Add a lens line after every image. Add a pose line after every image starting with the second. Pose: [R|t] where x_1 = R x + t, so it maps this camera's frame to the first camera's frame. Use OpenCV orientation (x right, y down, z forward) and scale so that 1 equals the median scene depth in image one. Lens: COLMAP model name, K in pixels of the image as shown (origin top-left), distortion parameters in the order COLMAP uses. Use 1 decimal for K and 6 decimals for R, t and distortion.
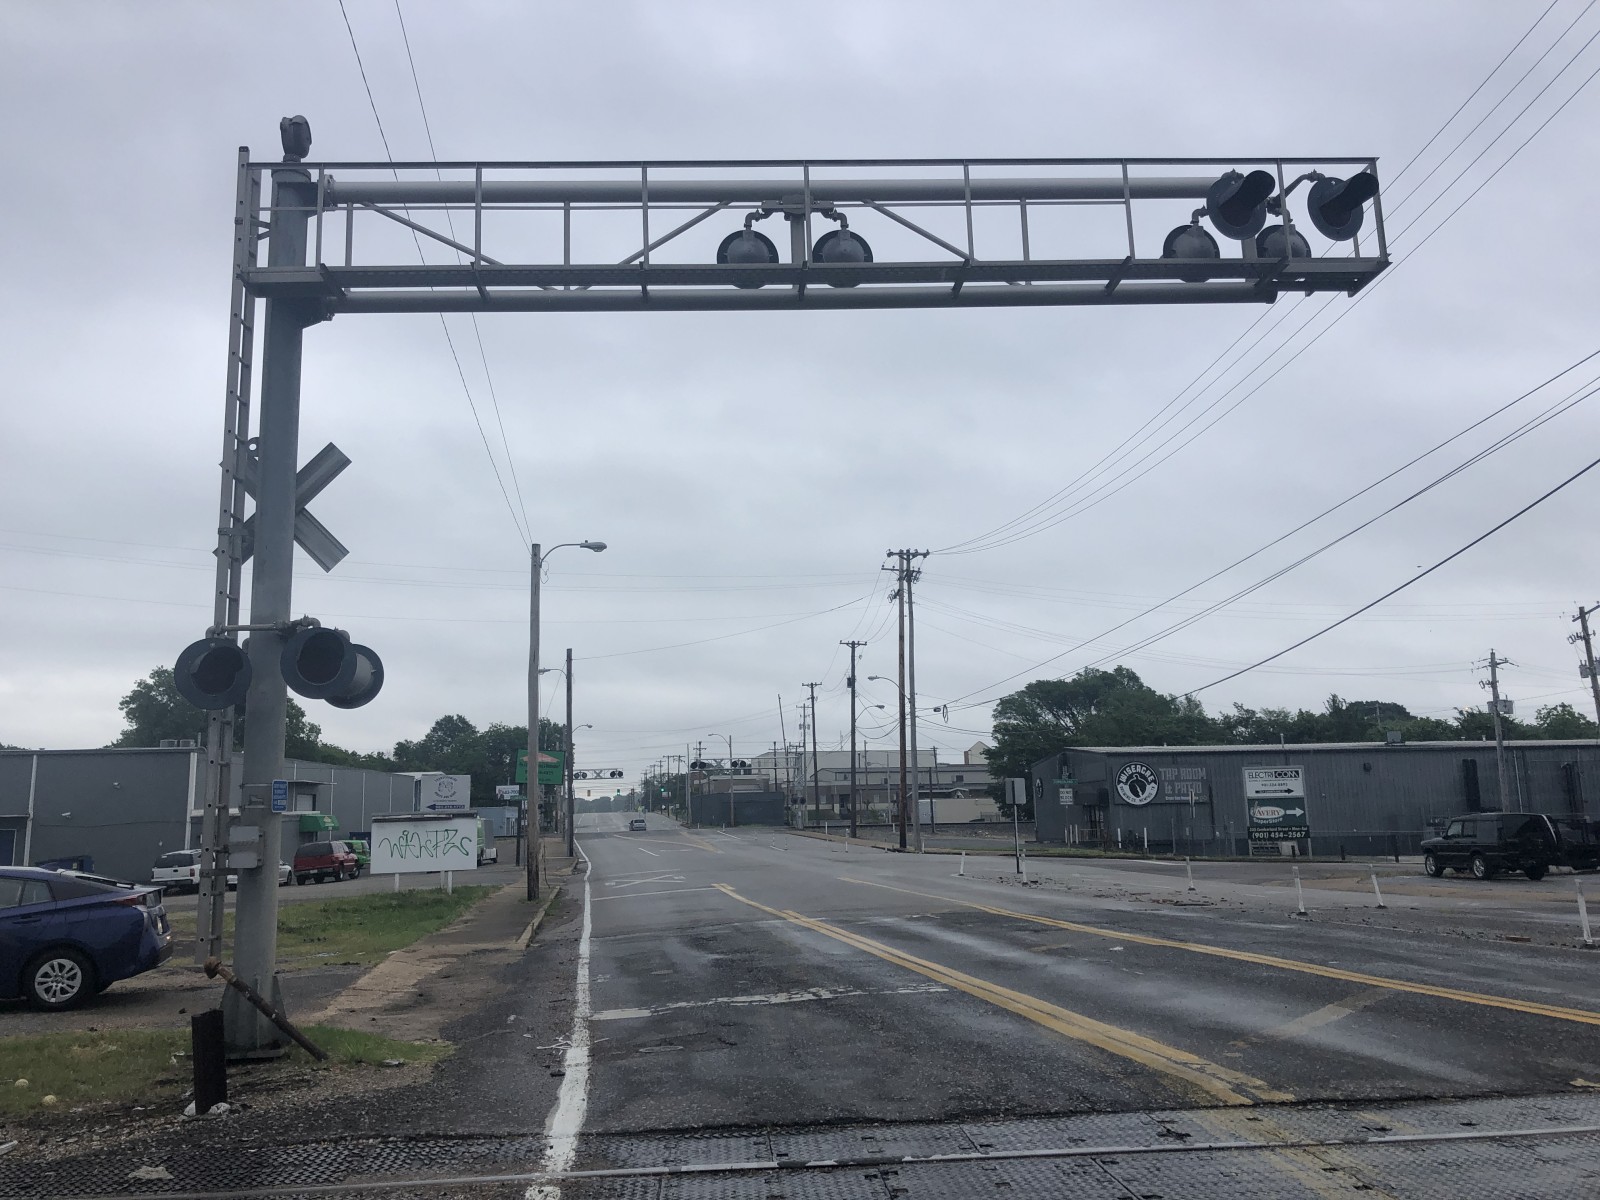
lens RADIAL K [[1305.7, 0, 811.2], [0, 1305.7, 584.9], [0, 0, 1]] dist [0.041458, -0.033678]
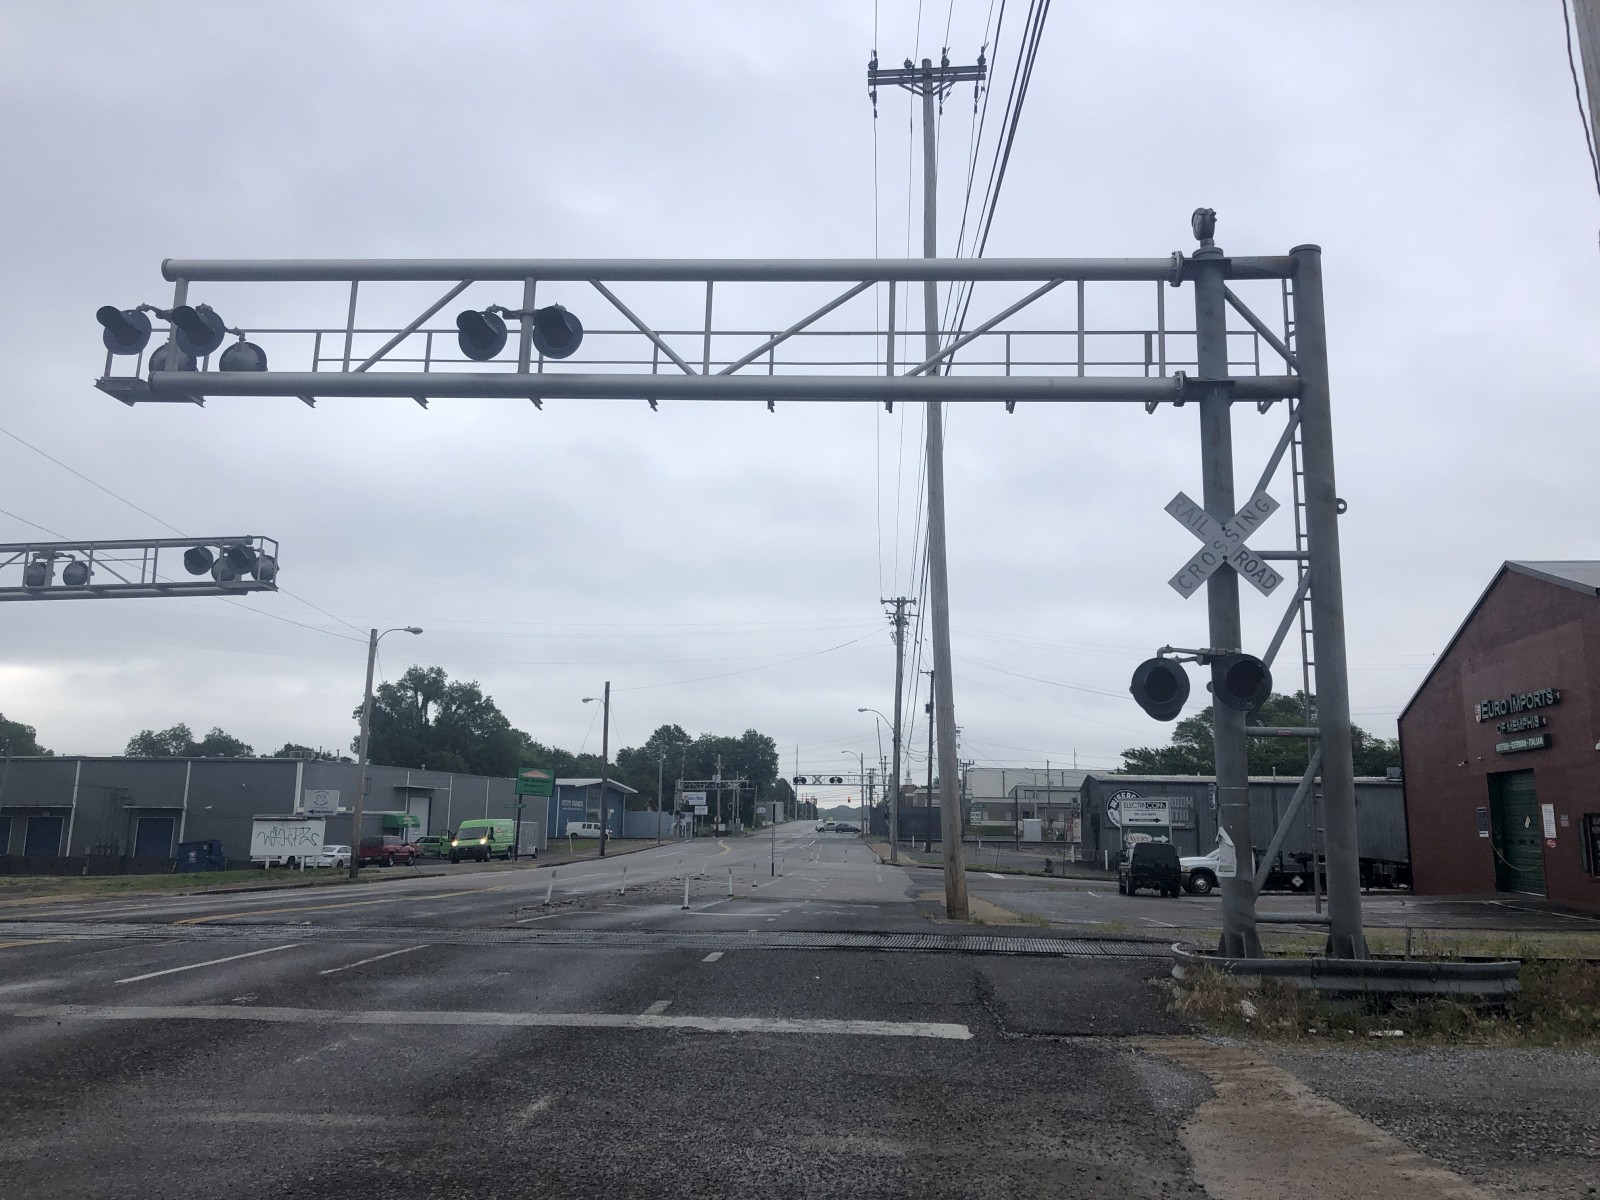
lens RADIAL K [[1305.7, 0, 808.4], [0, 1305.7, 582.6], [0, 0, 1]] dist [0.041458, -0.033678]
pose [[0.979296, -0.003927, -0.202398, 0.210231], [0.001947, 0.999948, -0.009982, -0.025755], [0.202427, 0.009381, 0.979253, -0.116703]]
